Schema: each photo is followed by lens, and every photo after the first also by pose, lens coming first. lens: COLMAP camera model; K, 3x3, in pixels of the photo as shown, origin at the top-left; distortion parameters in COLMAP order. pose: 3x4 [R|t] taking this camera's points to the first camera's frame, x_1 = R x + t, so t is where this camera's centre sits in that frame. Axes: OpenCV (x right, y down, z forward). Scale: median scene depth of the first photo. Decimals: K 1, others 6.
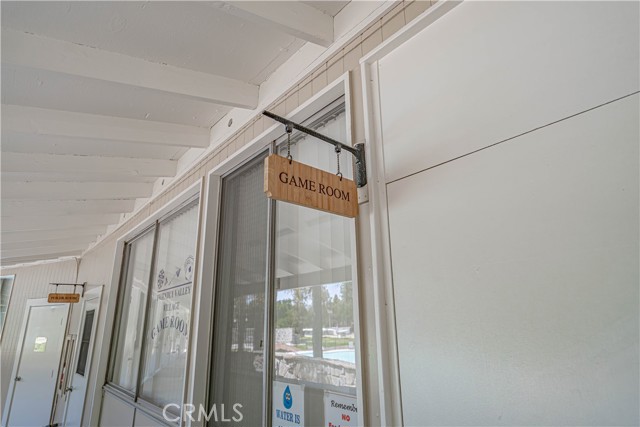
lens RADIAL K [[363.1, 0, 320.0], [0, 363.1, 213.5], [0, 0, 1]] dist [0.001758, 0.001268]
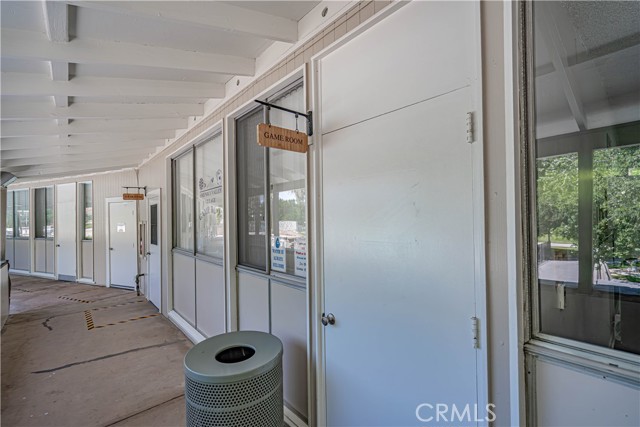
lens RADIAL K [[293.5, 0, 320.0], [0, 293.5, 213.5], [0, 0, 1]] dist [0.000781, 0.000389]
pose [[0.999989, -0.000468, 0.004617, 0.084068], [-0.000818, 0.961538, 0.274669, -0.055559], [-0.004568, -0.274670, 0.961528, -0.311515]]
